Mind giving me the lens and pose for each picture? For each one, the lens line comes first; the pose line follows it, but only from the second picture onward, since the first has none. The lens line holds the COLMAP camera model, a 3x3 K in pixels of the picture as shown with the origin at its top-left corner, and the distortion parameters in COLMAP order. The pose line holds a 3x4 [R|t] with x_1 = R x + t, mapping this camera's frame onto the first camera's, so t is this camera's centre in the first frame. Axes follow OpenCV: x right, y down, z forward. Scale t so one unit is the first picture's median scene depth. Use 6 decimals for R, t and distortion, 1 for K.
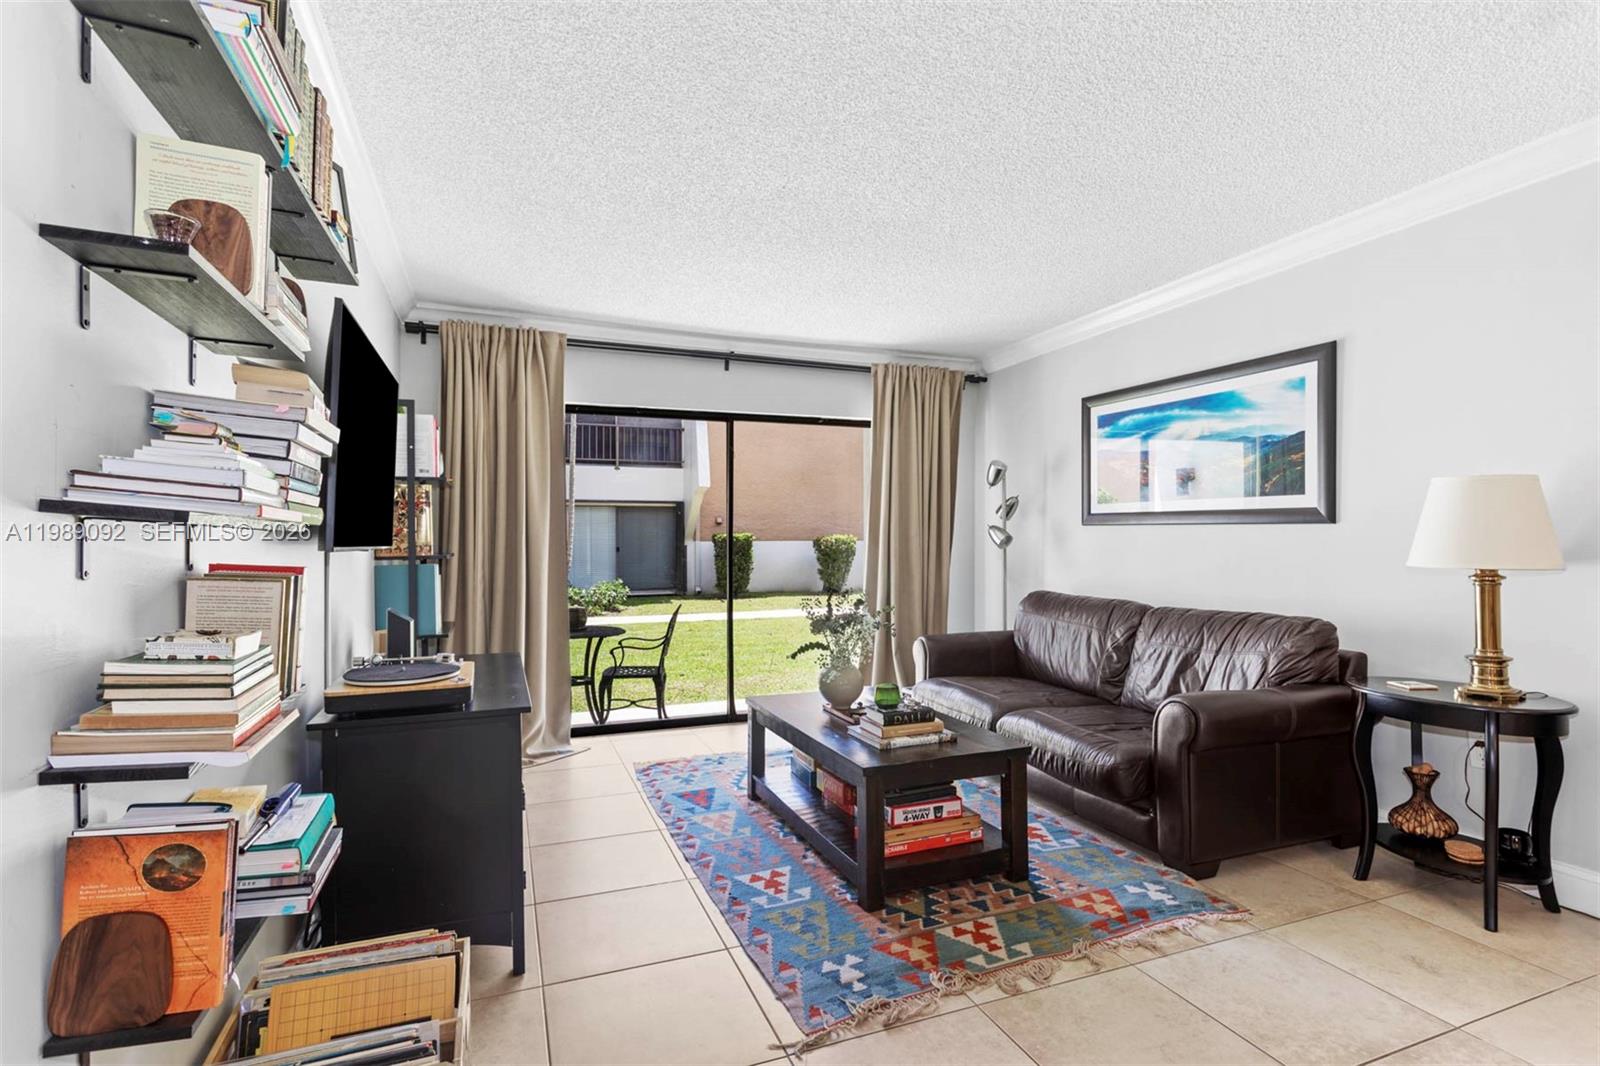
lens RADIAL K [[771.9, 0, 797.6], [0, 771.9, 539.4], [0, 0, 1]] dist [-0.016544, 0.005465]
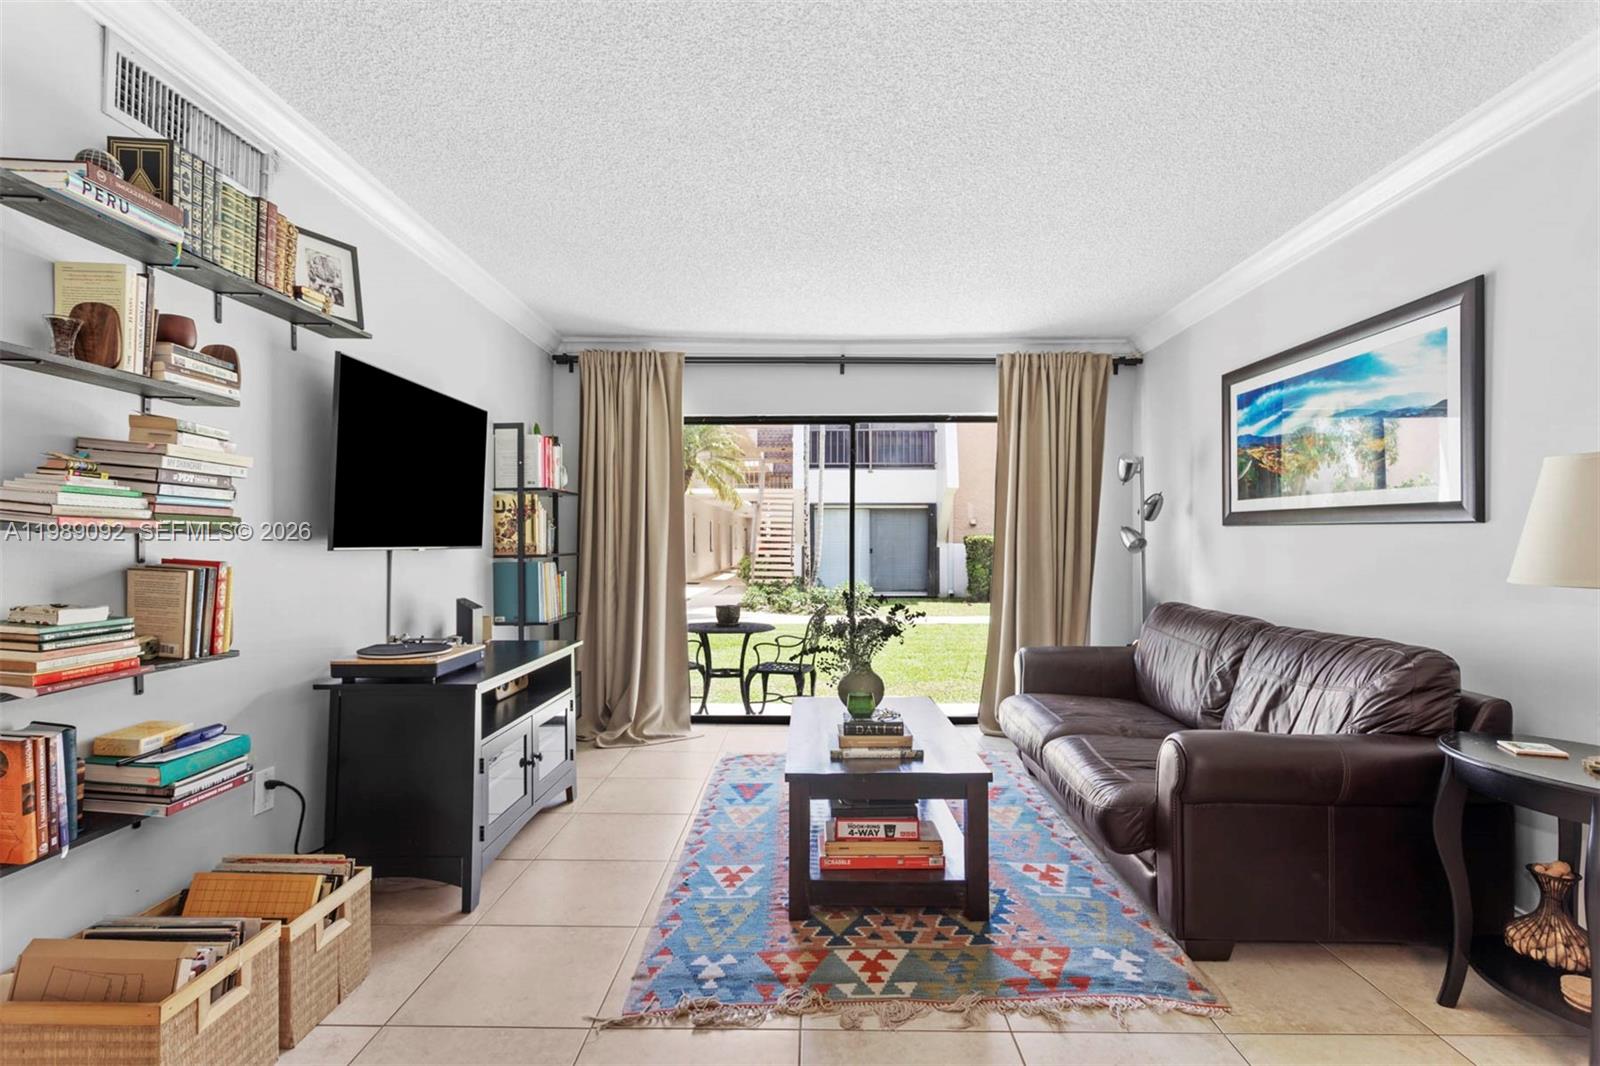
lens RADIAL K [[771.9, 0, 797.6], [0, 771.9, 539.4], [0, 0, 1]] dist [-0.016544, 0.005465]
pose [[0.926076, 0.001757, -0.377332, 0.389062], [-0.002661, 0.999995, -0.001876, -0.001521], [0.377327, 0.002742, 0.926076, 0.073045]]
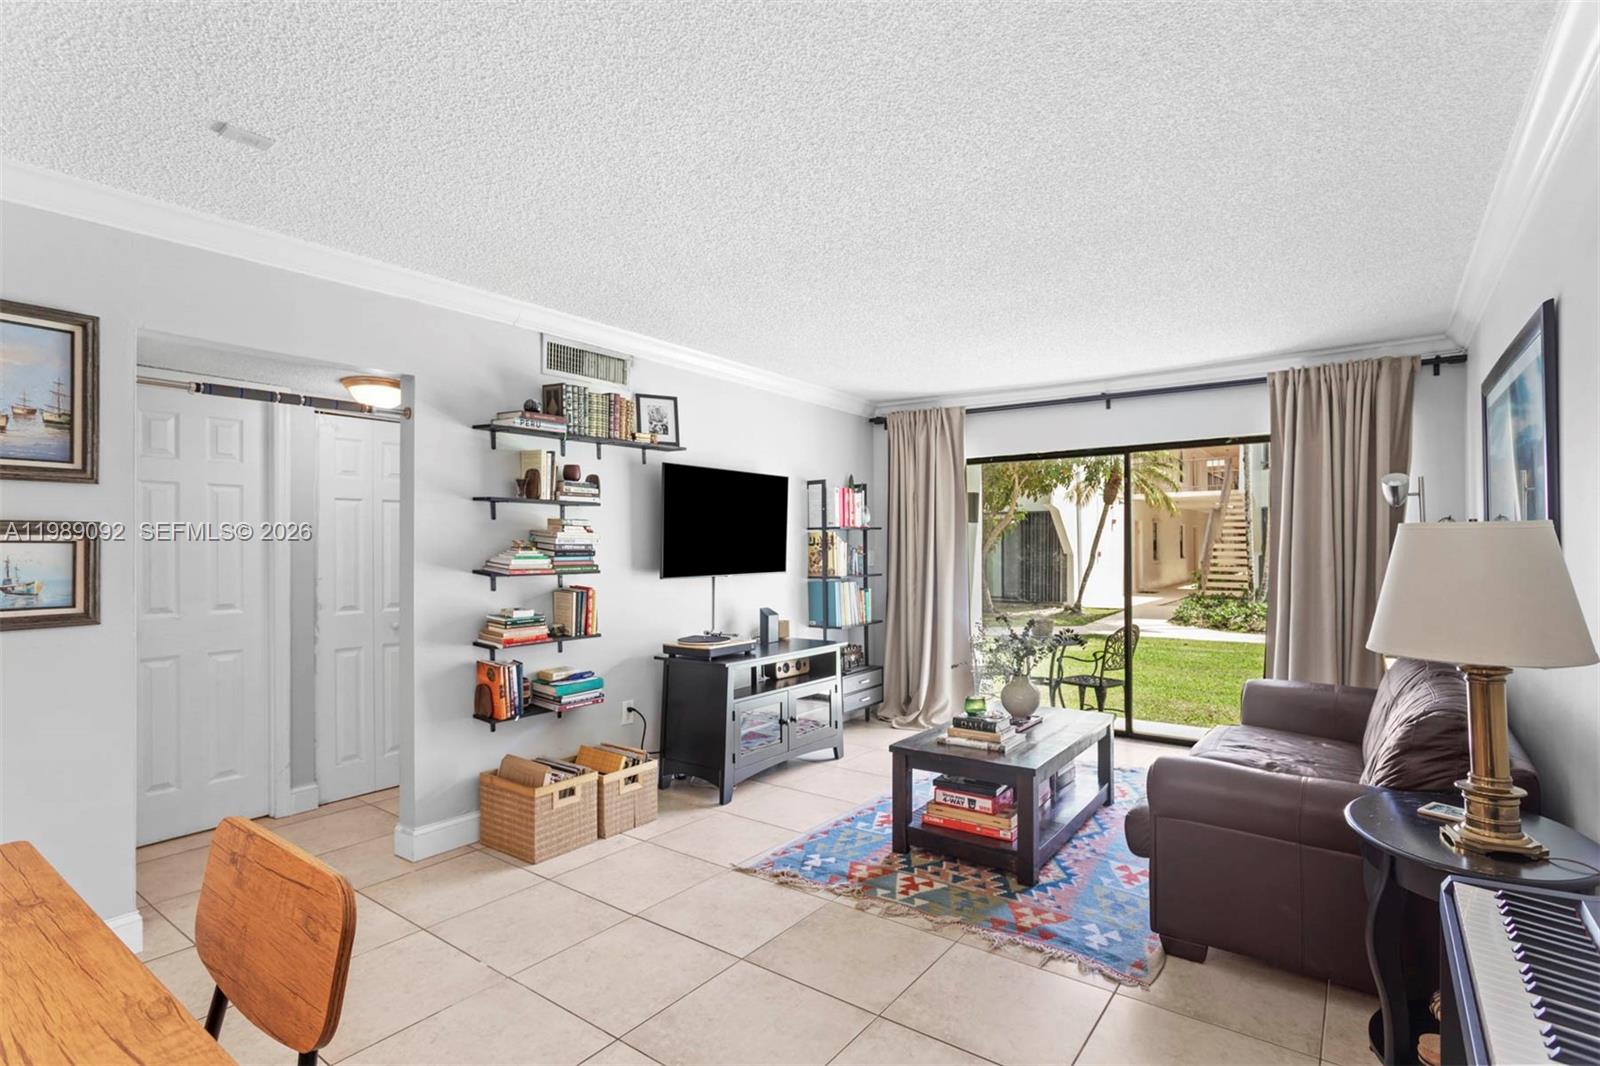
lens RADIAL K [[771.9, 0, 797.6], [0, 771.9, 539.4], [0, 0, 1]] dist [-0.016544, 0.005465]
pose [[0.533133, -0.007194, -0.846001, 0.962973], [0.004839, 0.999973, -0.005454, -0.054628], [0.846018, -0.001186, 0.533154, 0.101523]]
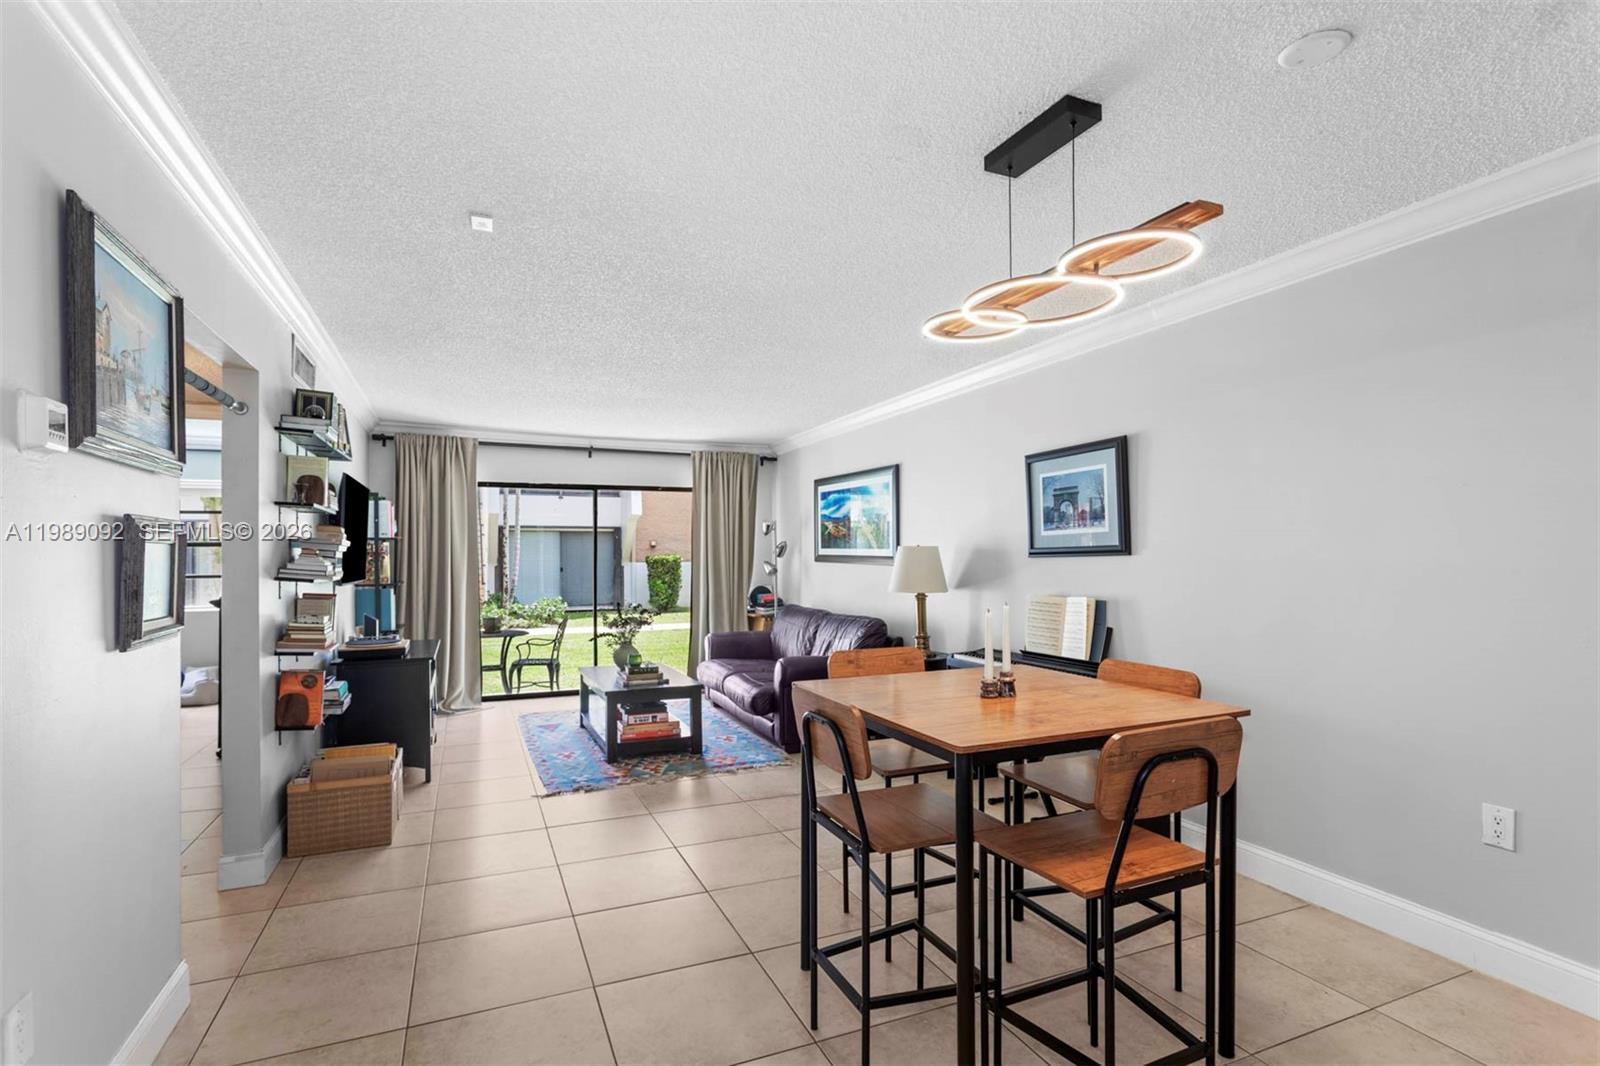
lens RADIAL K [[773.8, 0, 792.1], [0, 773.8, 558.1], [0, 0, 1]] dist [-0.016894, 0.000072]
pose [[0.999524, -0.000420, 0.030856, 0.419724], [0.000312, 0.999994, 0.003492, -0.047875], [-0.030858, -0.003481, 0.999518, -0.844274]]
